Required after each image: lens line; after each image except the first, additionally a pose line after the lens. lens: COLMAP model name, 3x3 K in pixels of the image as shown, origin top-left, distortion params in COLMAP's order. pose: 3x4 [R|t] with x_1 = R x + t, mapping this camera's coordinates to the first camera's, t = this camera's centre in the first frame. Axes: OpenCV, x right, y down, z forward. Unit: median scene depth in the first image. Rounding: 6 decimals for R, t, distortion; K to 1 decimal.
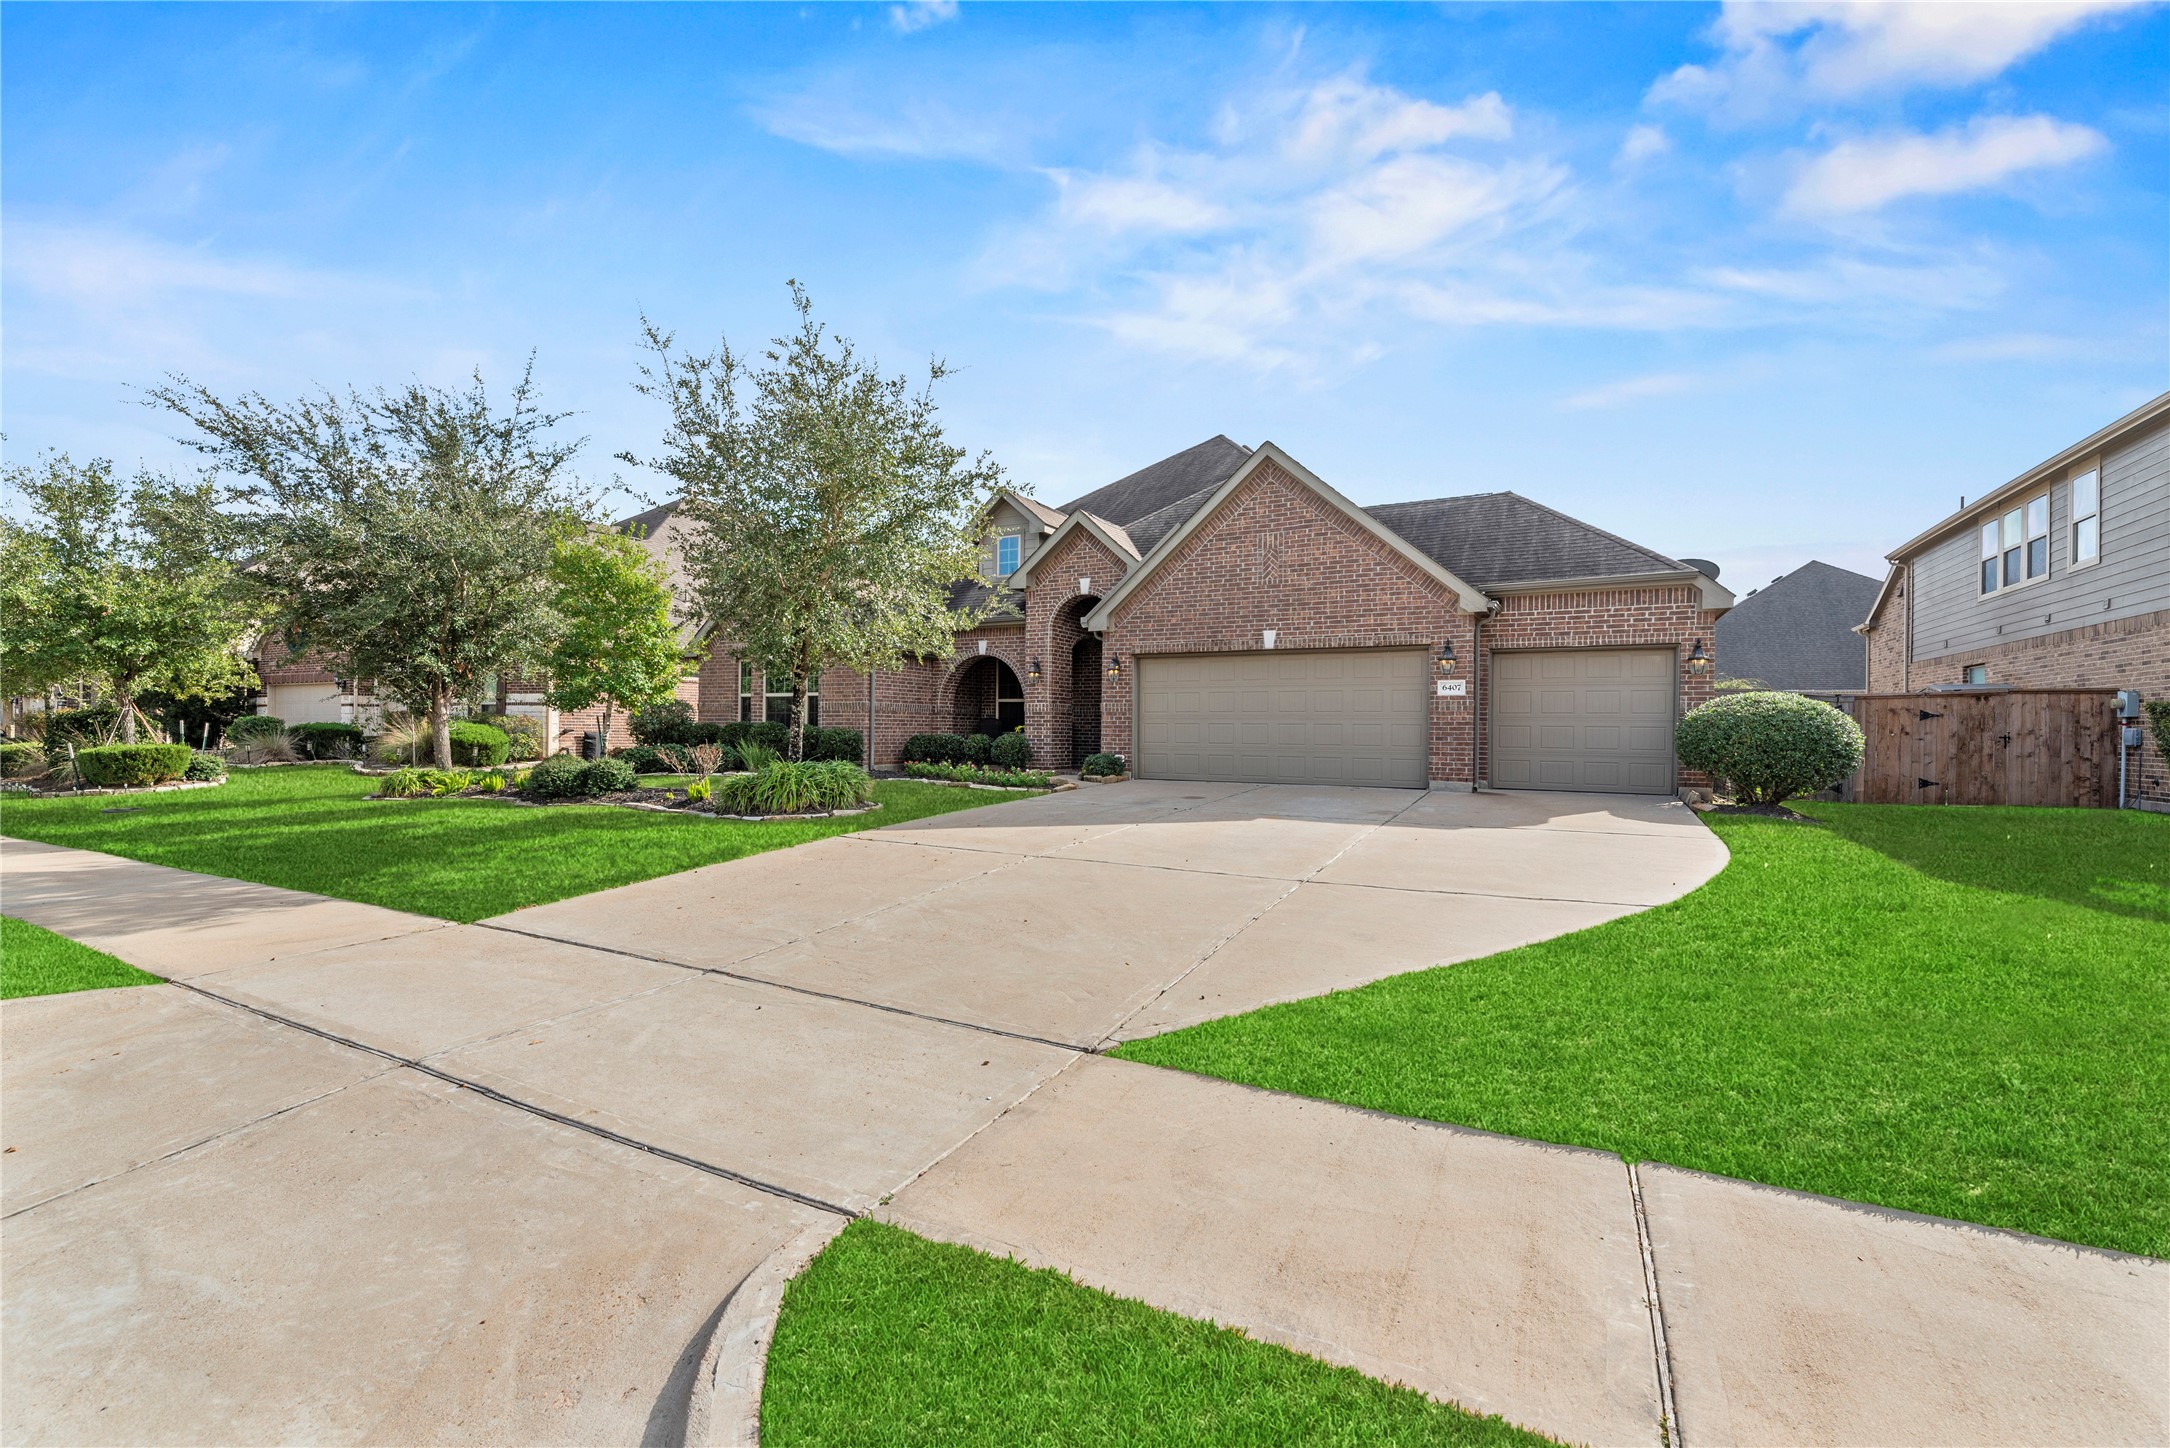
lens RADIAL K [[945.0, 0, 1078.8], [0, 945.0, 727.5], [0, 0, 1]] dist [-0.001777, -0.000634]
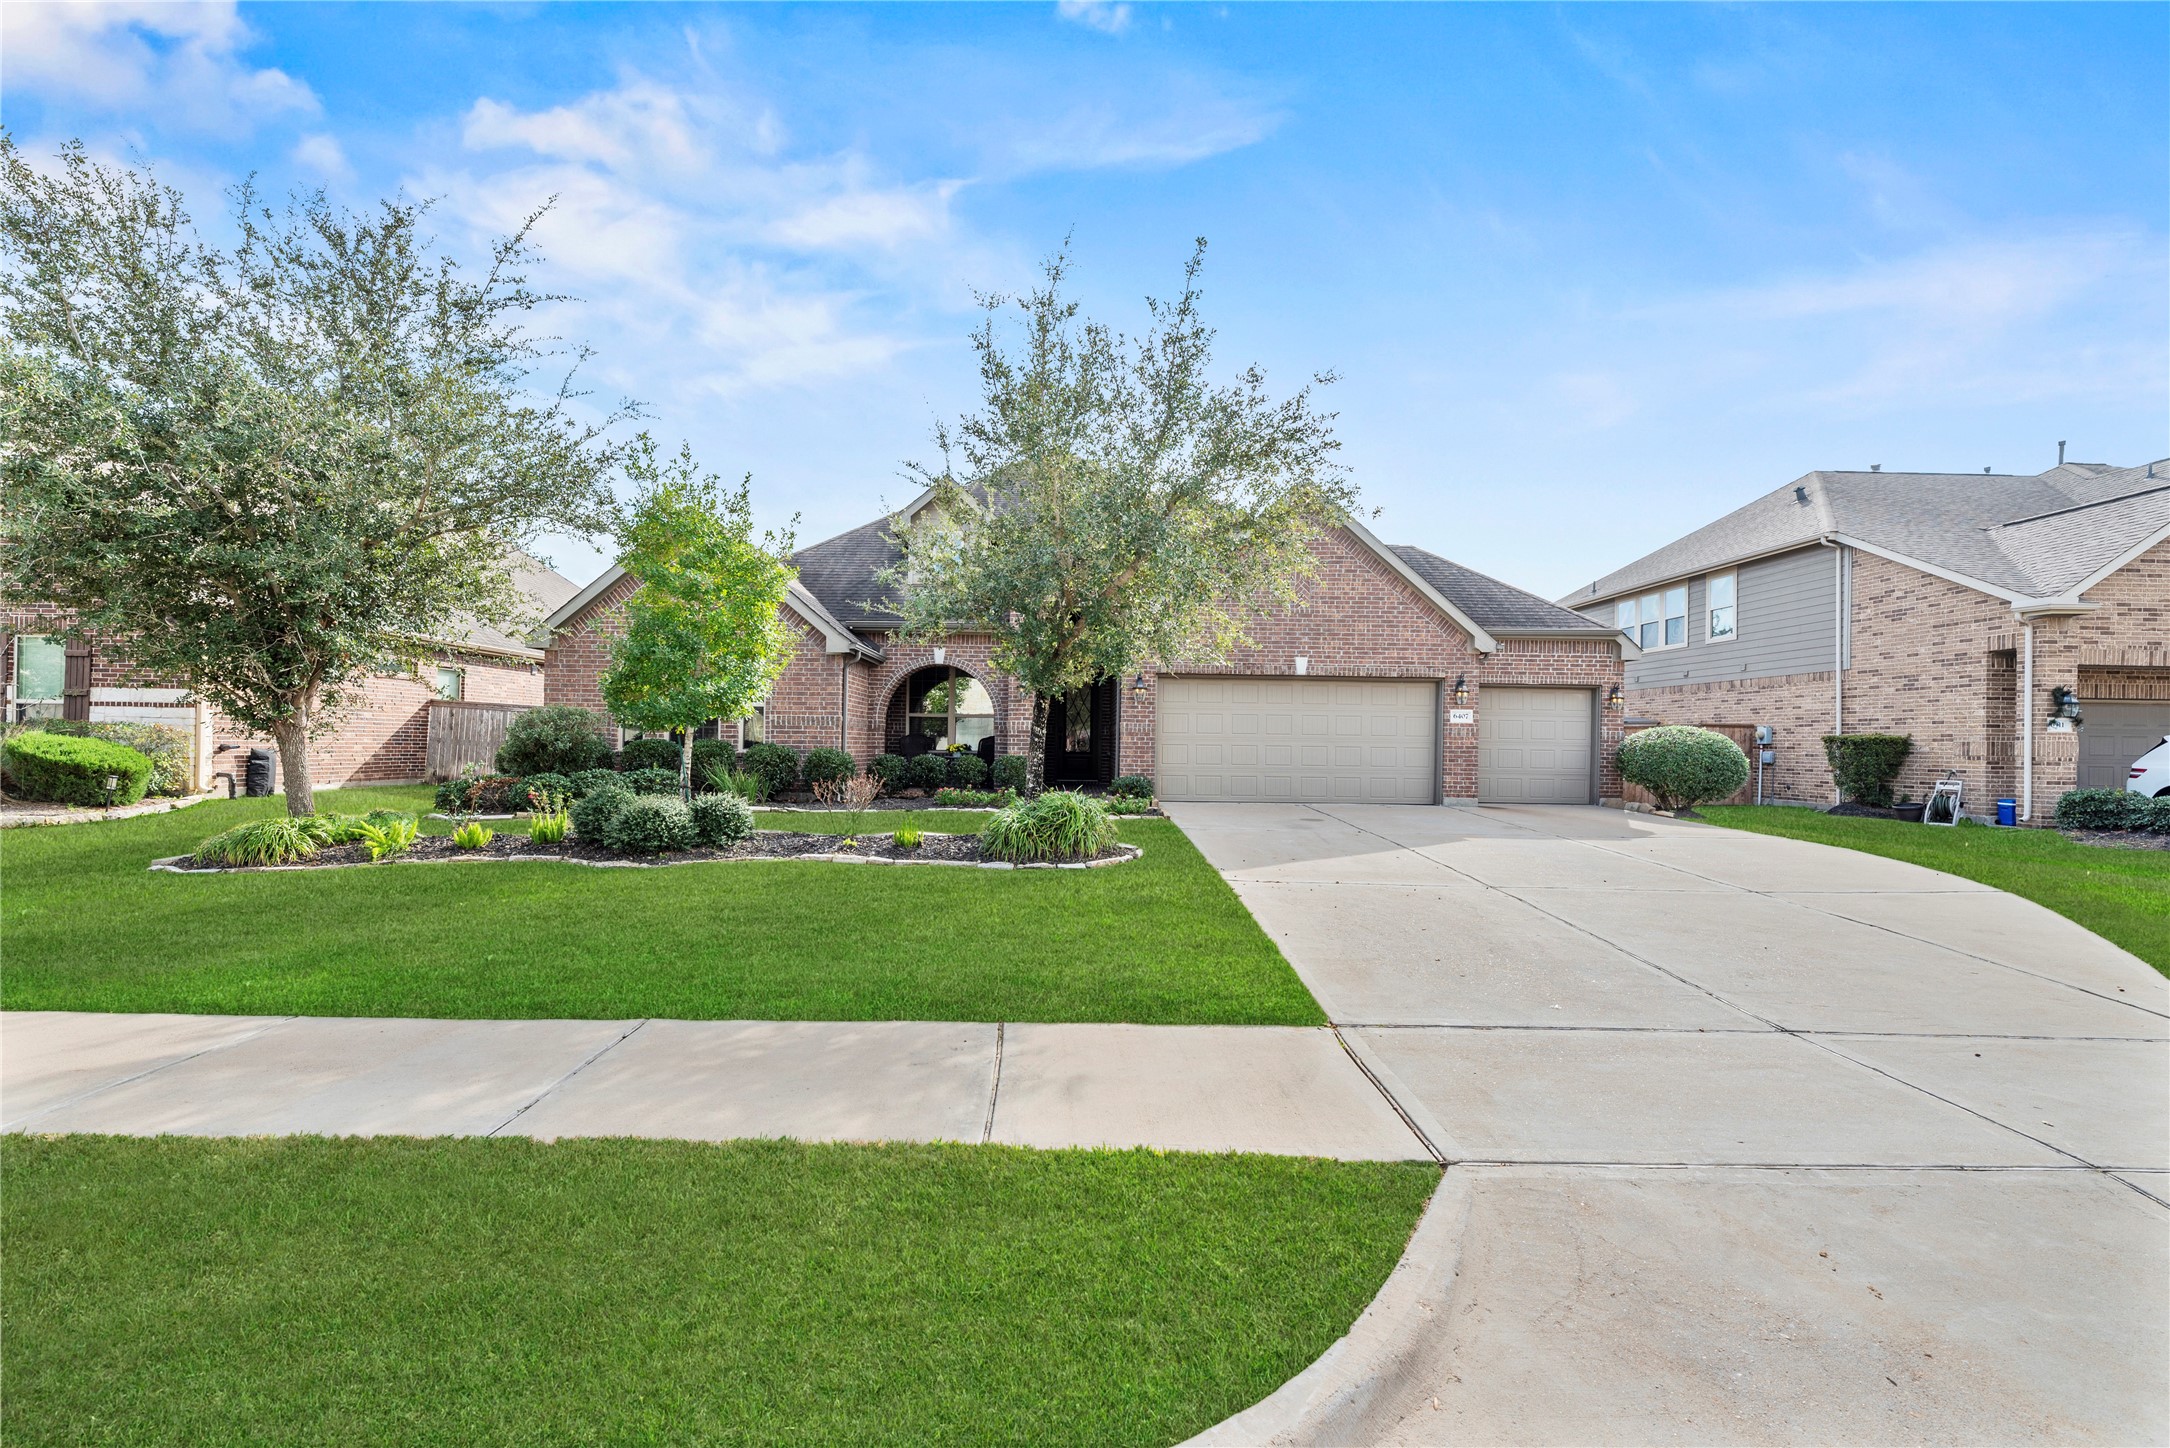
lens RADIAL K [[959.2, 0, 1091.8], [0, 959.2, 738.7], [0, 0, 1]] dist [-0.008983, 0.001376]
pose [[0.869075, 0.006340, 0.494639, -0.416375], [-0.007334, 0.999973, 0.000069, -0.008431], [-0.494625, -0.003687, 0.869099, 0.150022]]
